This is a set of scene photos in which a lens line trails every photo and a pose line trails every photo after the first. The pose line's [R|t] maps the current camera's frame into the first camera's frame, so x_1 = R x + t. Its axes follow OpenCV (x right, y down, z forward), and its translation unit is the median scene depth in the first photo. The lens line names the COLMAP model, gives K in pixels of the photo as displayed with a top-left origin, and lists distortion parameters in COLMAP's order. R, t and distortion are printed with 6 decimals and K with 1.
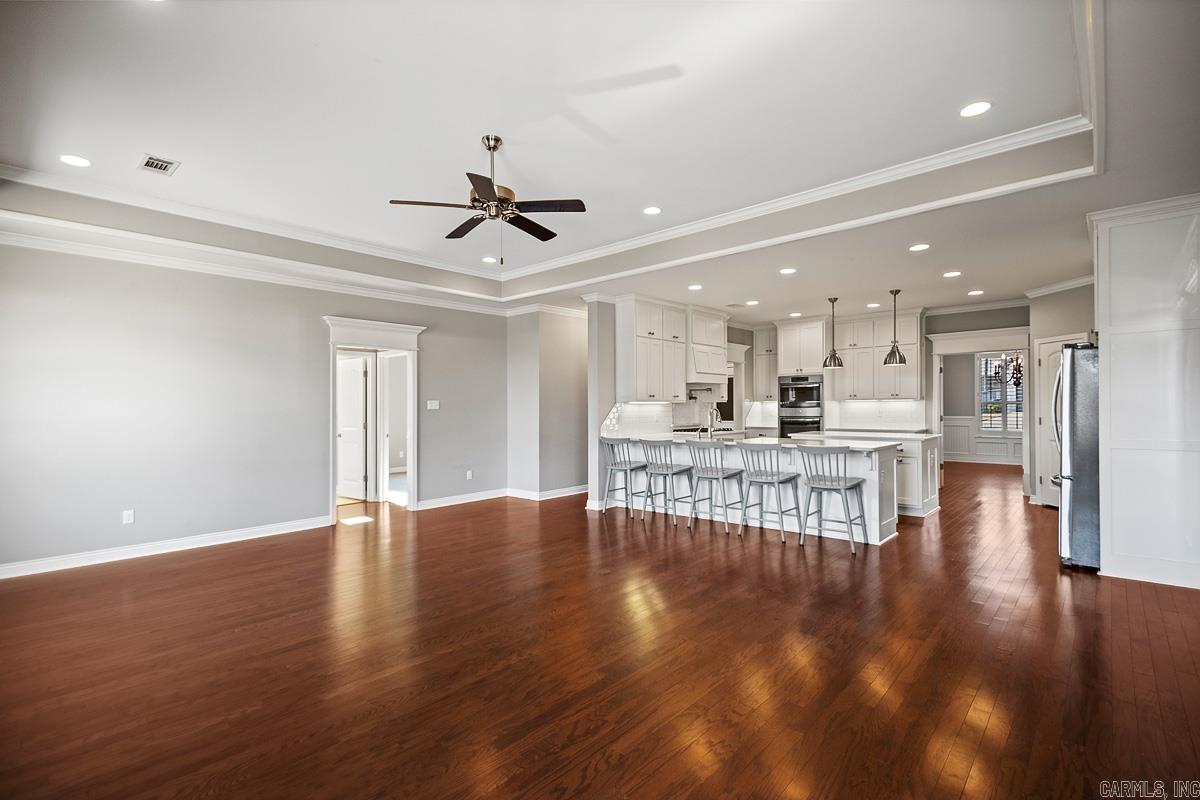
lens RADIAL K [[554.4, 0, 598.8], [0, 554.4, 405.8], [0, 0, 1]] dist [0.015708, -0.009655]
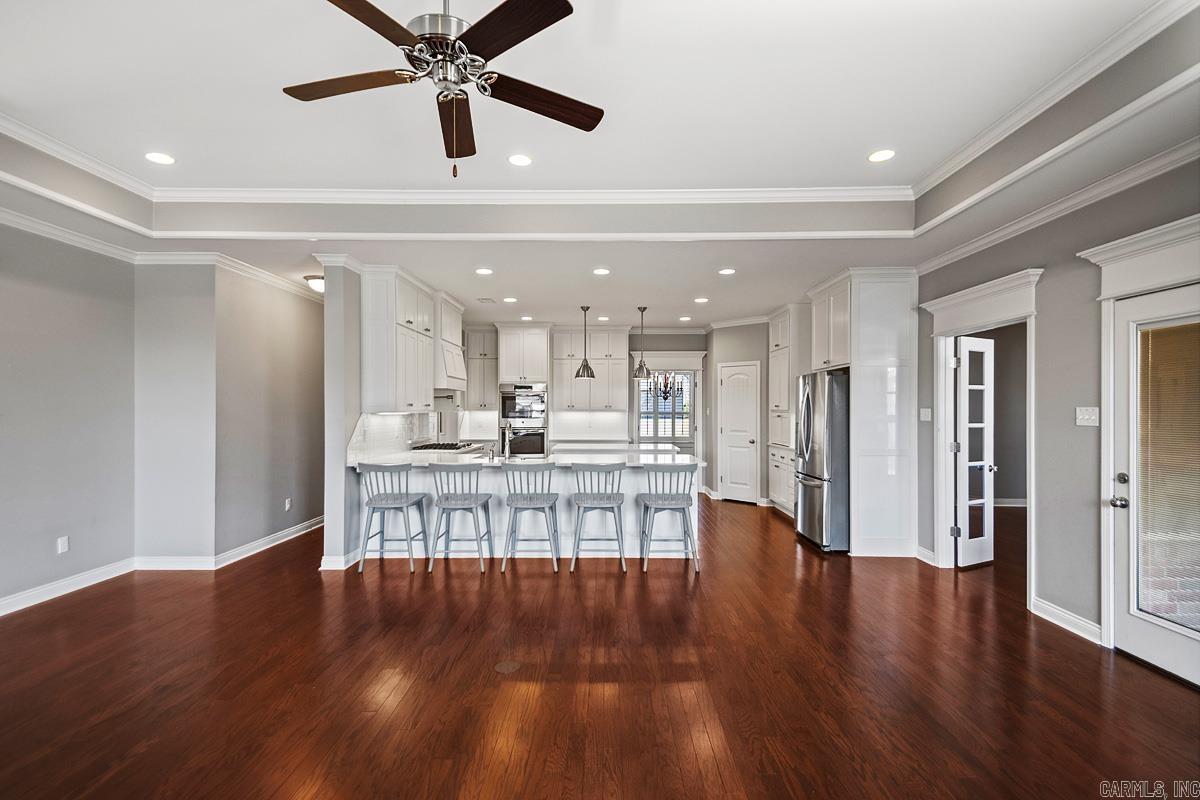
lens RADIAL K [[554.4, 0, 601.7], [0, 554.4, 408.5], [0, 0, 1]] dist [0.015708, -0.009655]
pose [[0.744418, 0.011110, 0.667622, -0.191629], [-0.008157, 0.999938, -0.007544, -0.008034], [-0.667664, 0.000170, 0.744463, 0.232584]]
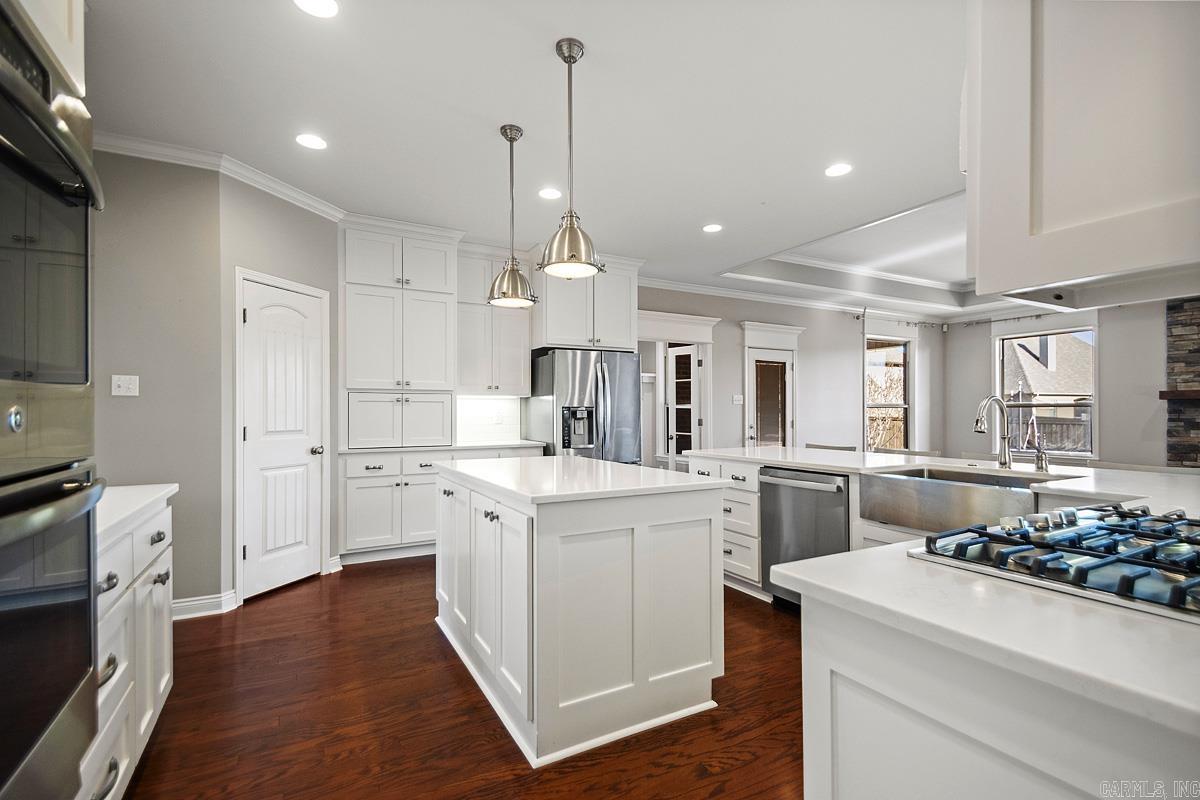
lens RADIAL K [[554.4, 0, 605.5], [0, 554.4, 408.5], [0, 0, 1]] dist [0.015708, -0.009655]
pose [[-0.937412, 0.009775, 0.348085, 0.256313], [0.007494, 0.999941, -0.007899, 0.011397], [-0.348142, -0.004796, -0.937430, 1.195763]]
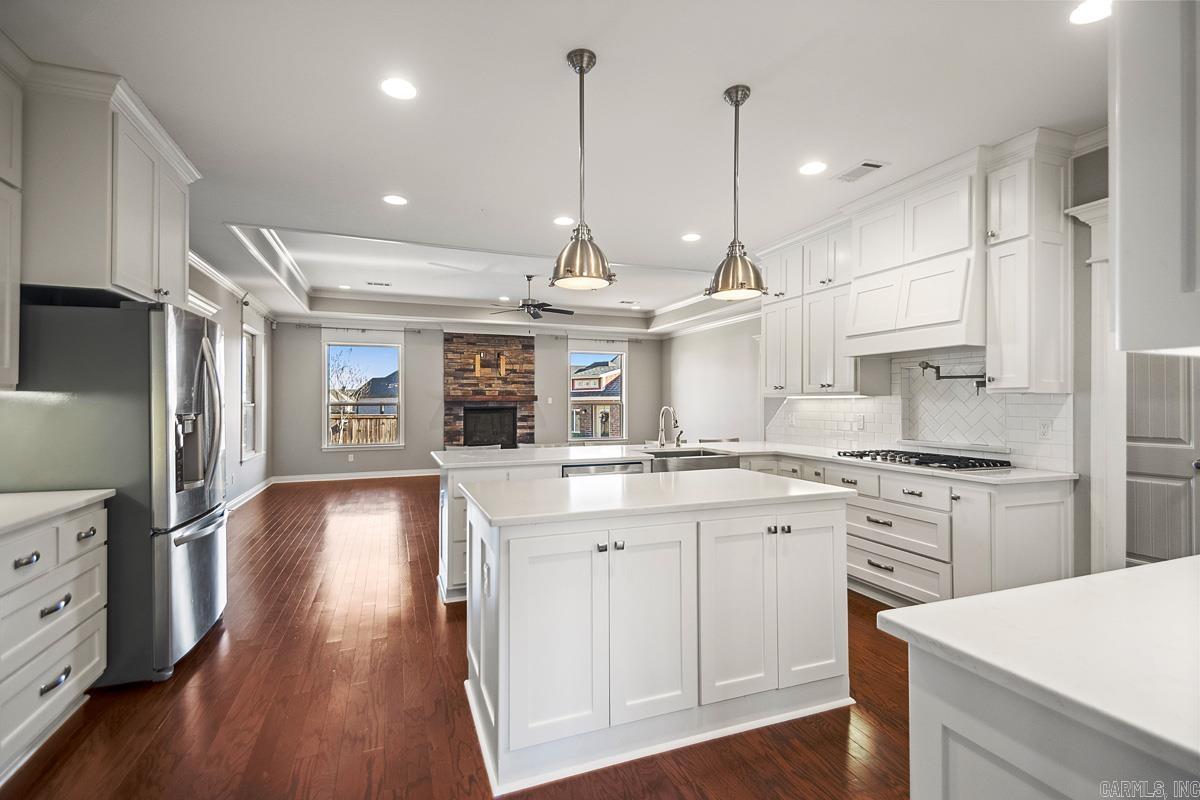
lens RADIAL K [[554.4, 0, 600.4], [0, 554.4, 408.3], [0, 0, 1]] dist [0.015708, -0.009655]
pose [[-0.458034, 0.015671, -0.888797, 0.704199], [0.004435, 0.999872, 0.015344, -0.003675], [0.888924, 0.003086, -0.458045, 0.993878]]
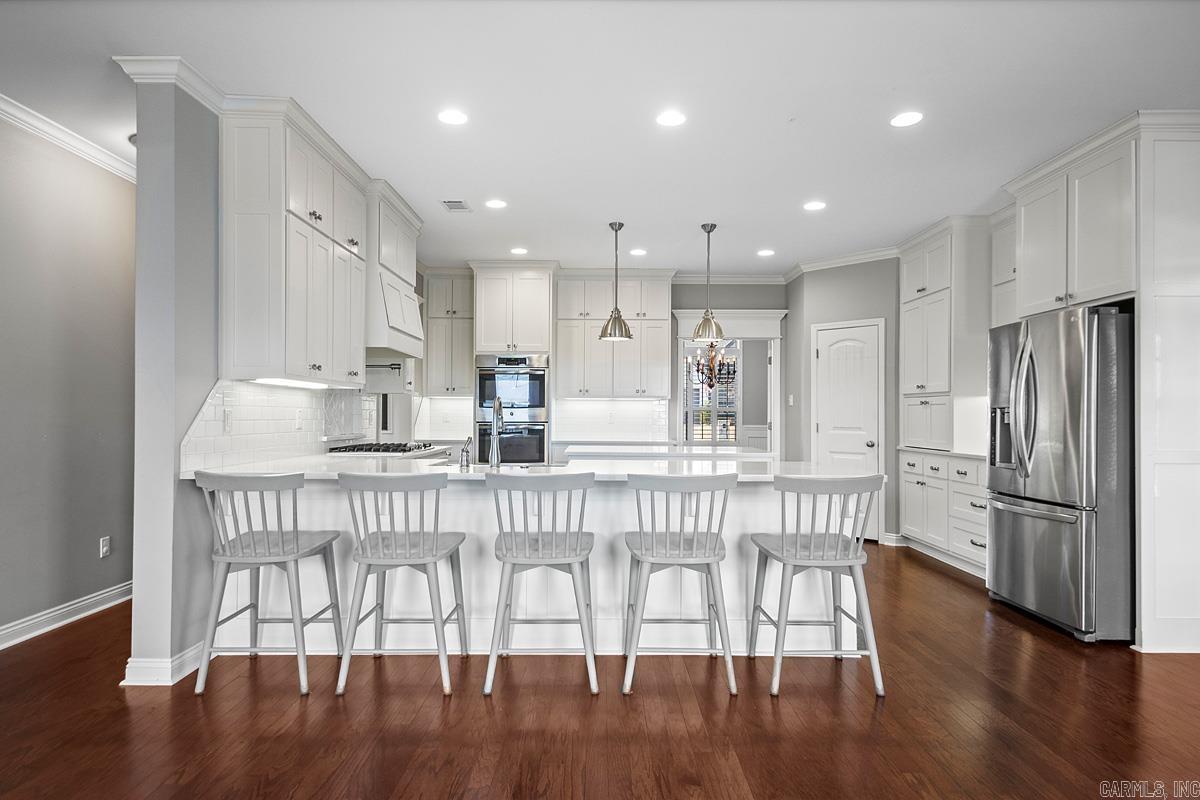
lens RADIAL K [[669.9, 0, 597.6], [0, 669.9, 411.6], [0, 0, 1]] dist [0.002255, 0.000855]
pose [[0.741150, 0.016291, 0.671142, -0.074247], [-0.013051, 0.999866, -0.009858, 0.015745], [-0.671212, -0.001453, 0.741264, 0.434973]]
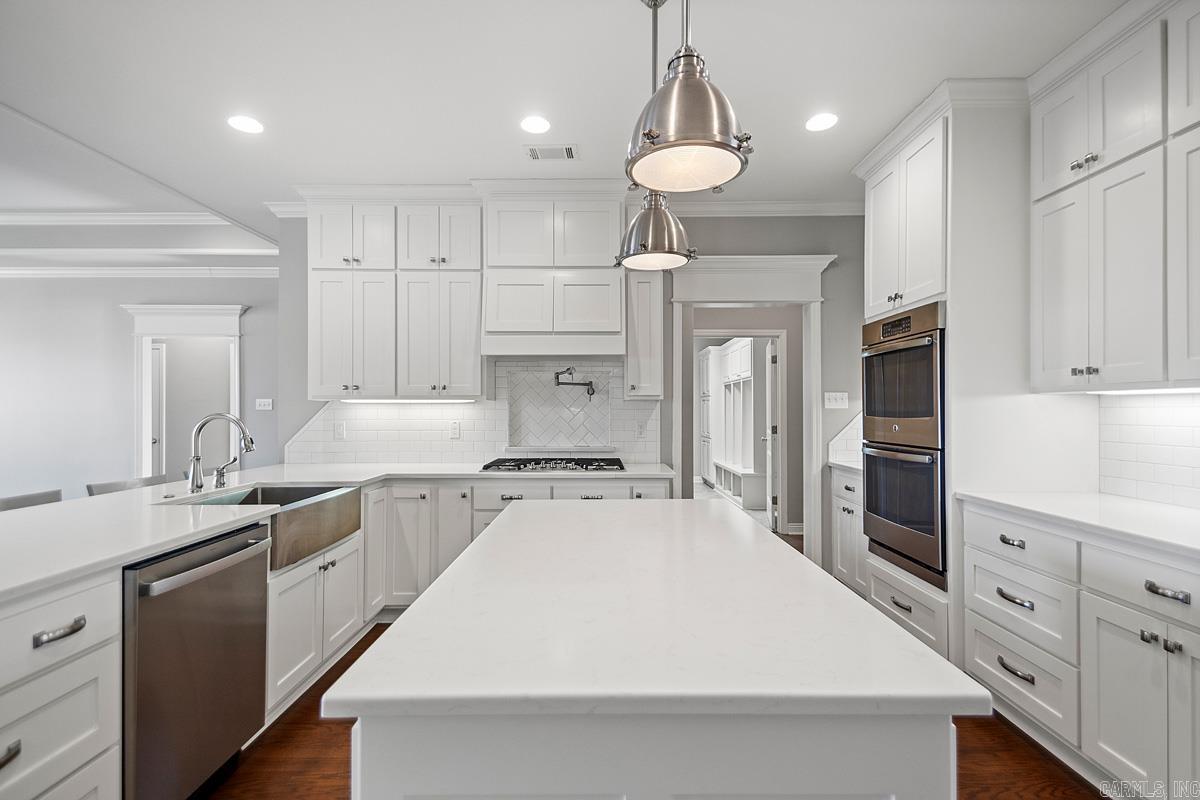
lens RADIAL K [[554.4, 0, 607.3], [0, 554.4, 405.9], [0, 0, 1]] dist [0.015708, -0.009655]
pose [[0.668475, 0.005194, -0.743717, 0.547727], [-0.004636, 0.999985, 0.002817, -0.003317], [0.743720, 0.001564, 0.668489, 0.749832]]
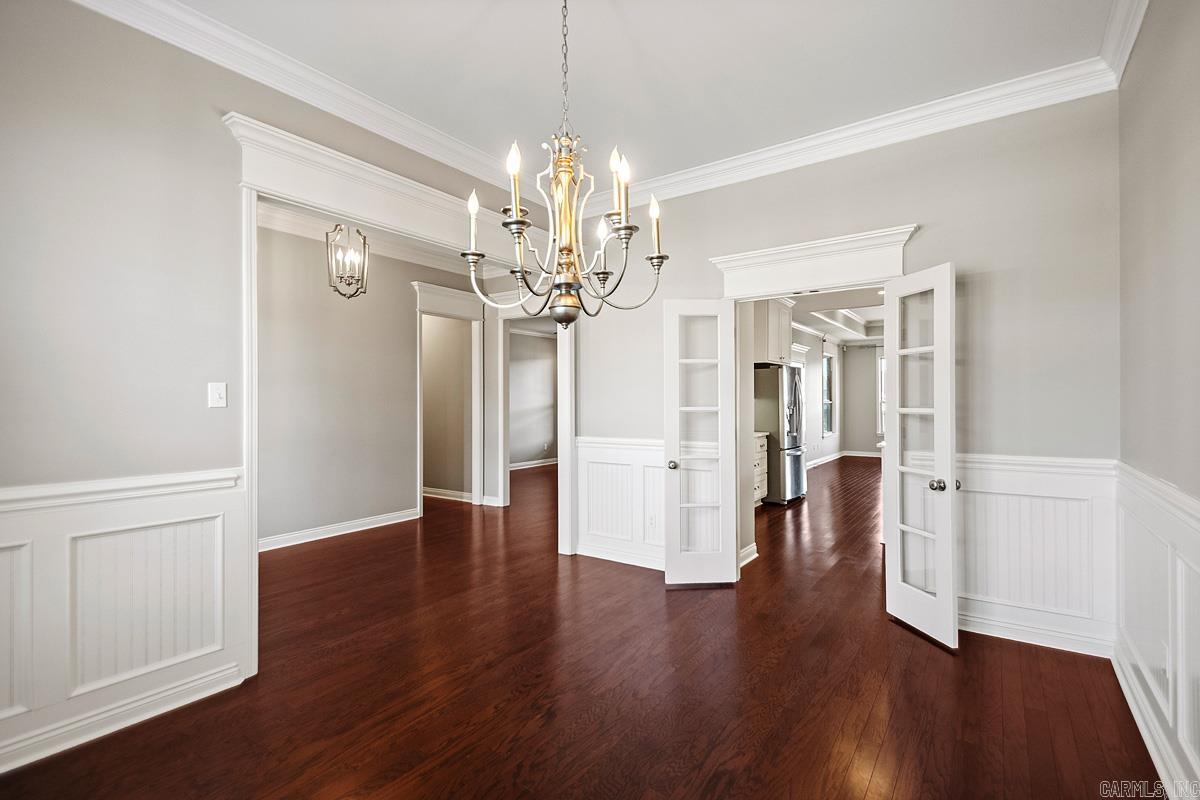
lens RADIAL K [[554.4, 0, 601.3], [0, 554.4, 398.7], [0, 0, 1]] dist [0.015708, -0.009655]
pose [[-0.993498, 0.016676, -0.112623, 0.917874], [0.017540, 0.999824, -0.006691, -0.007961], [0.112492, -0.008623, -0.993615, 1.463525]]
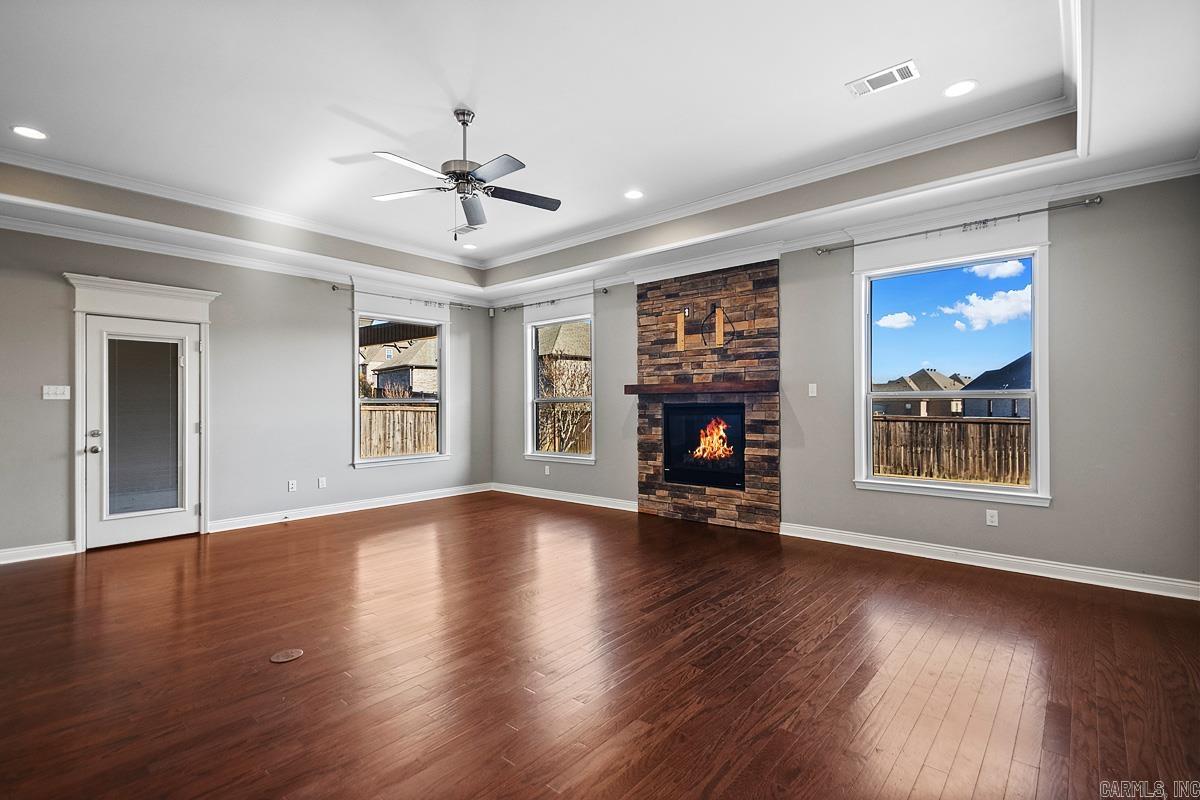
lens RADIAL K [[554.4, 0, 610.8], [0, 554.4, 394.6], [0, 0, 1]] dist [0.015708, -0.009655]
pose [[-0.999688, 0.012271, -0.021741, -0.192417], [0.012663, 0.999758, -0.017983, 0.011423], [0.021515, -0.018253, -0.999602, 0.887838]]
